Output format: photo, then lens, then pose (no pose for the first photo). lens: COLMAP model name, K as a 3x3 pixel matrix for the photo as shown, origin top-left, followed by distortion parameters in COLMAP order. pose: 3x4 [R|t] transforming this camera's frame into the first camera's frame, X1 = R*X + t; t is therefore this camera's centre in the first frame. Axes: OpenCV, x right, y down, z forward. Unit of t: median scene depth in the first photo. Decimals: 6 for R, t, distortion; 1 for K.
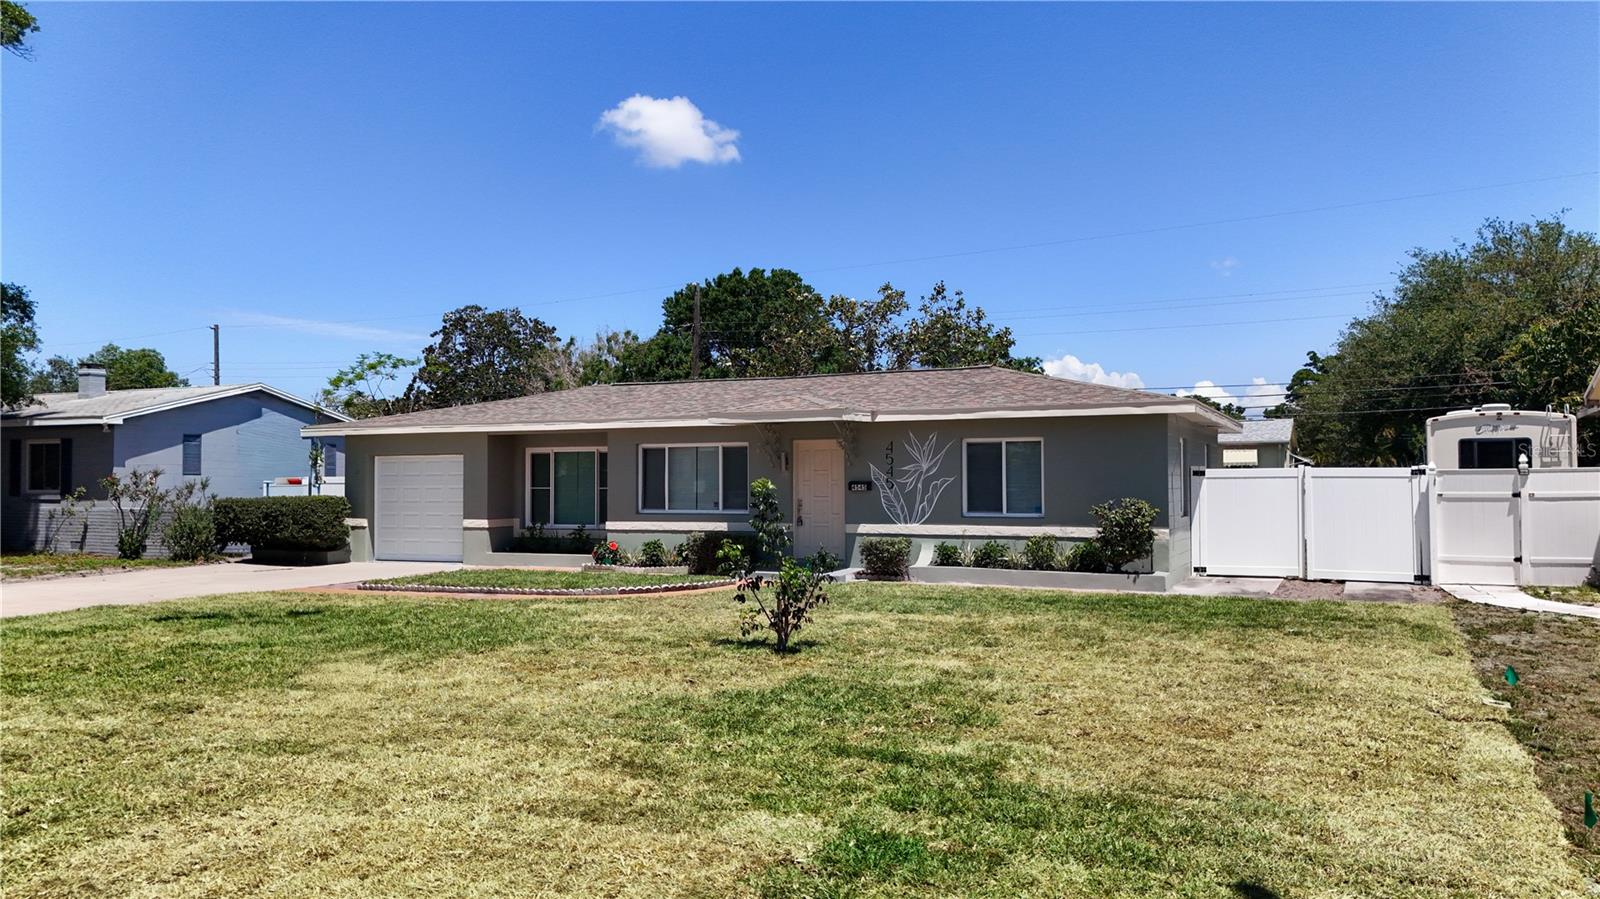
lens RADIAL K [[1159.2, 0, 798.9], [0, 1159.2, 447.6], [0, 0, 1]] dist [0.054196, -0.004878]
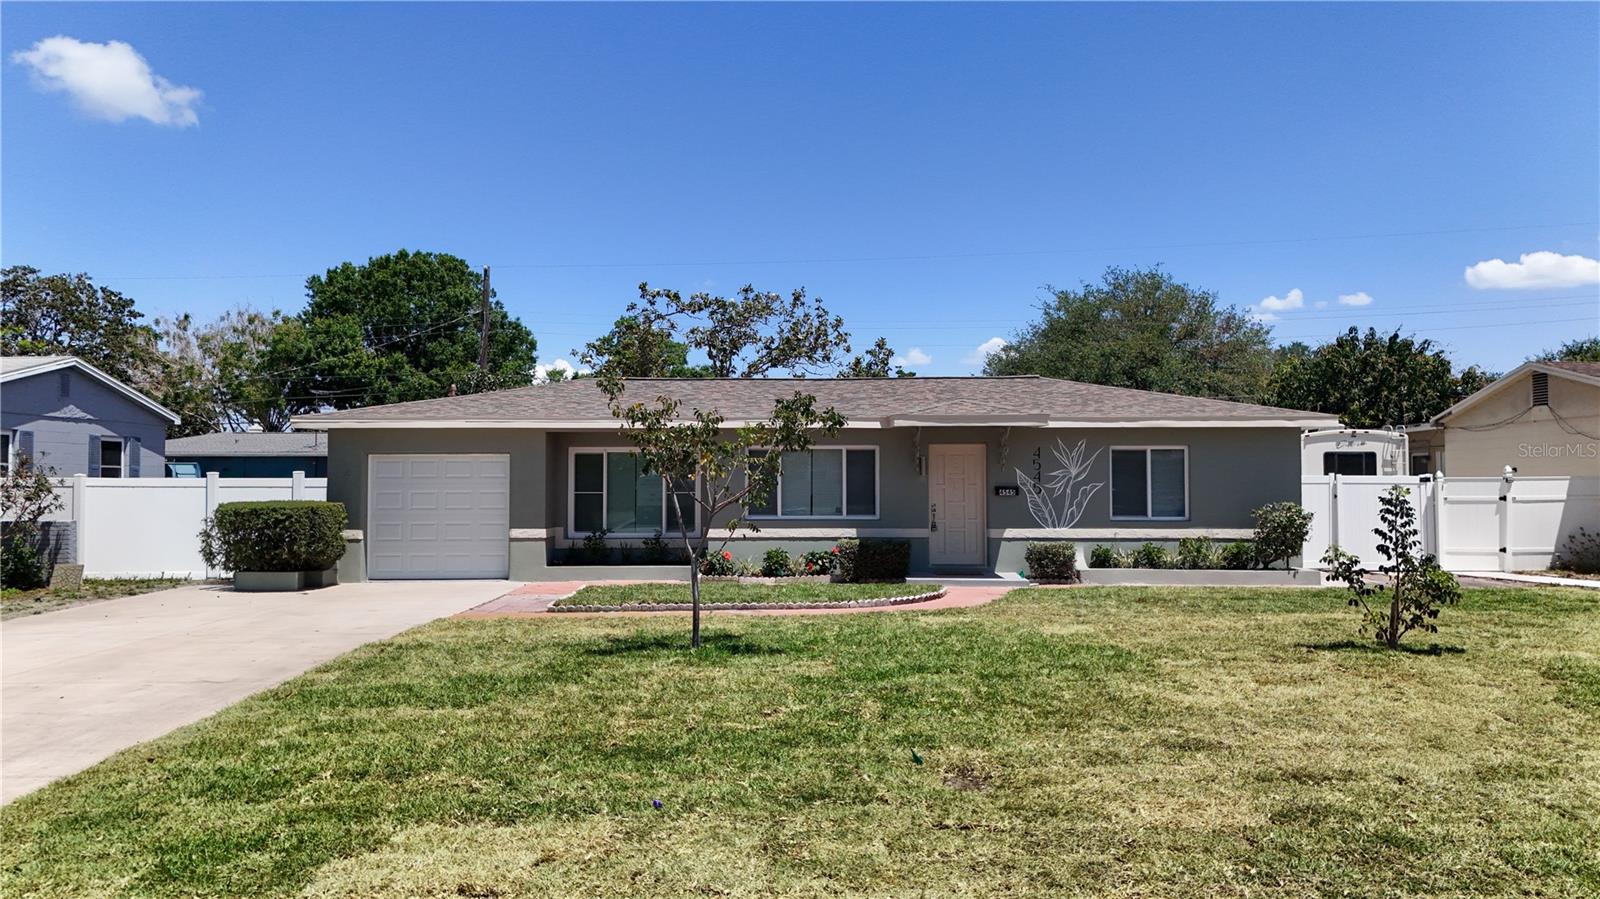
lens RADIAL K [[1159.2, 0, 798.9], [0, 1159.2, 458.1], [0, 0, 1]] dist [0.054196, -0.004878]
pose [[0.914415, 0.011846, 0.404605, -0.503712], [-0.014184, 0.999896, 0.002782, 0.004019], [-0.404530, -0.008283, 0.914487, 0.141255]]
